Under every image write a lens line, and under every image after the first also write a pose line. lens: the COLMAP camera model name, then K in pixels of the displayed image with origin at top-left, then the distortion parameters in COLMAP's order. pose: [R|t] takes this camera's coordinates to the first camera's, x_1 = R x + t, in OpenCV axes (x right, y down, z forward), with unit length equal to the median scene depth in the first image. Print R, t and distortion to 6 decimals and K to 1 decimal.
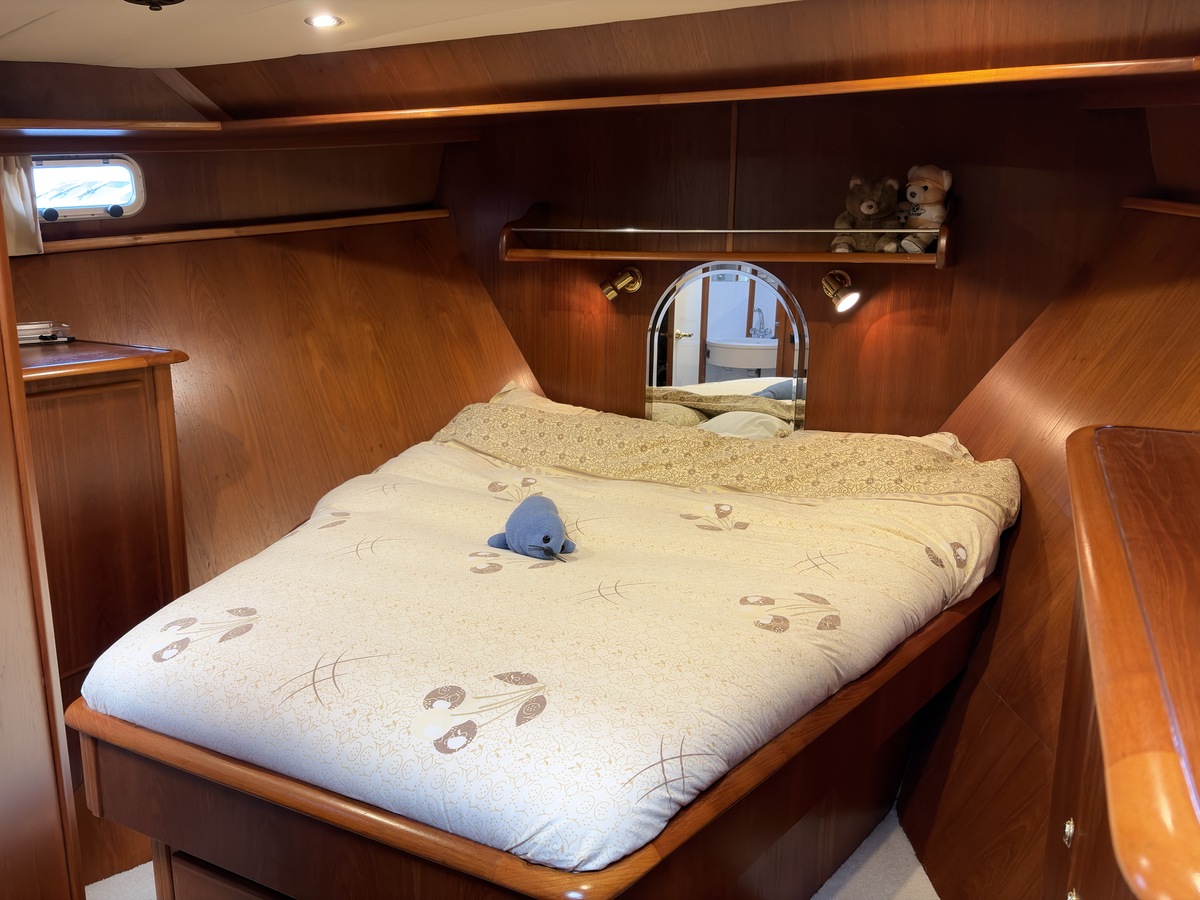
lens RADIAL K [[900.9, 0, 607.9], [0, 900.9, 443.2], [0, 0, 1]] dist [0.011544, -0.017049]
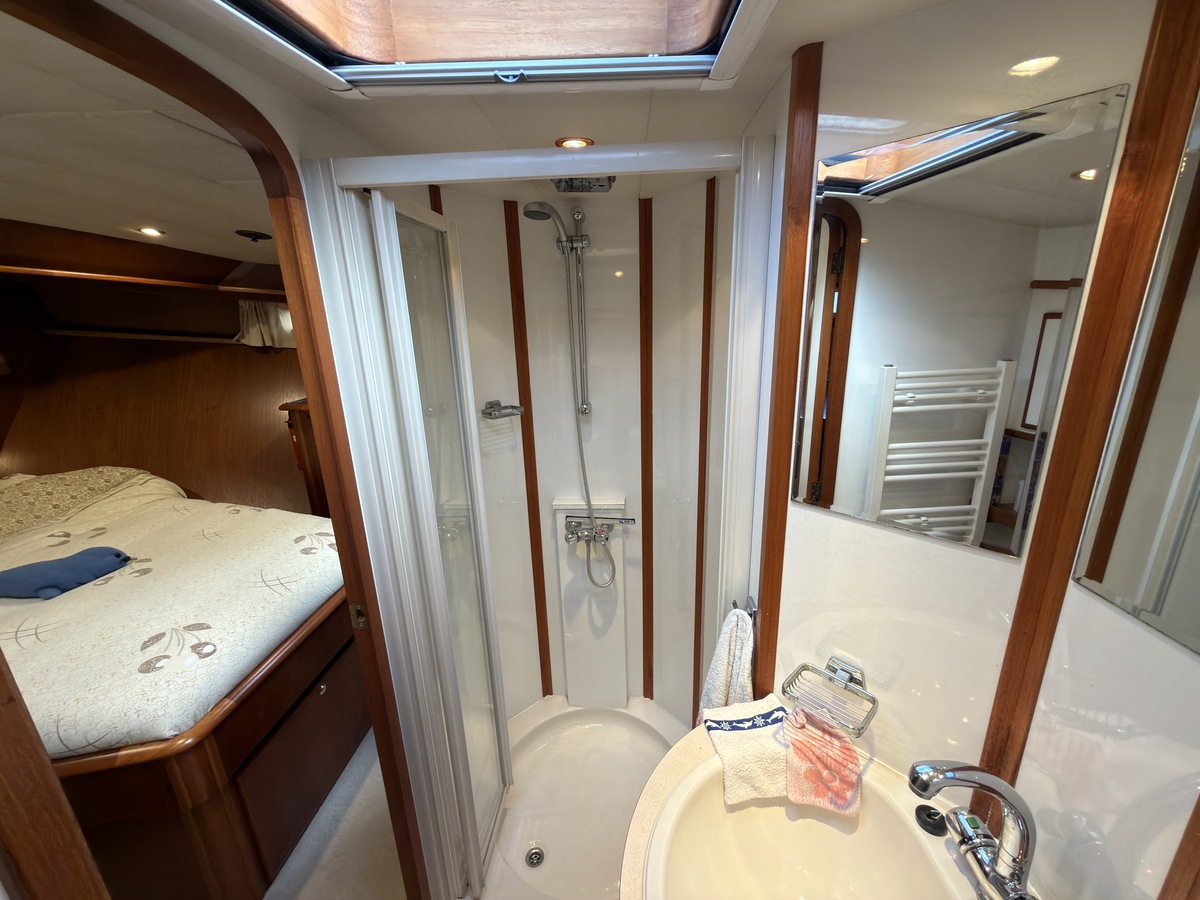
lens RADIAL K [[475.7, 0, 596.3], [0, 475.7, 451.3], [0, 0, 1]] dist [0.000375, 0.000996]
pose [[-0.379167, -0.248543, 0.891324, -0.797293], [0.223099, 0.910281, 0.348735, -0.119779], [-0.898031, 0.331083, -0.289699, 0.309619]]
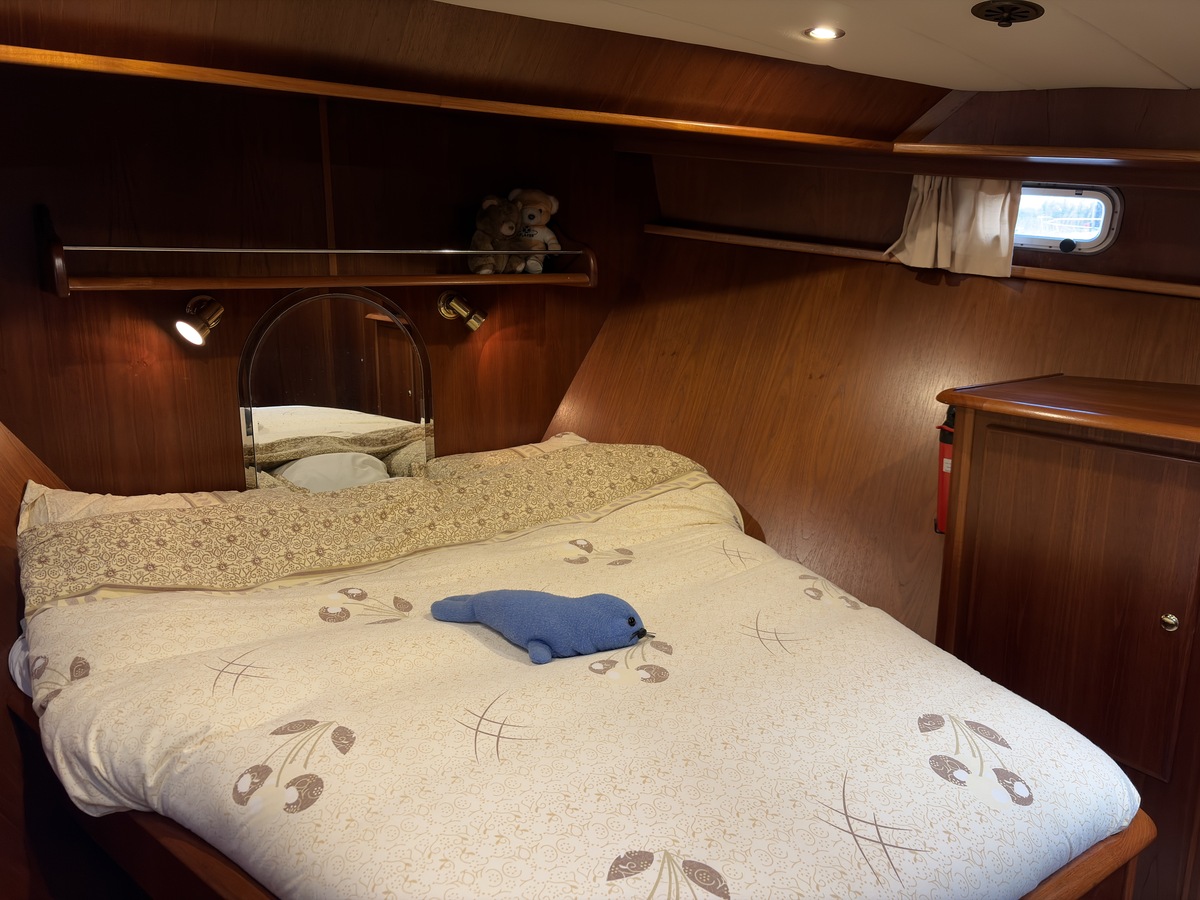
lens RADIAL K [[900.9, 0, 599.5], [0, 900.9, 451.3], [0, 0, 1]] dist [0.011544, -0.017049]
pose [[0.489285, -0.193353, 0.850420, -0.572576], [0.184692, 0.975970, 0.115636, -0.114435], [-0.852343, 0.100487, 0.513238, 0.414236]]
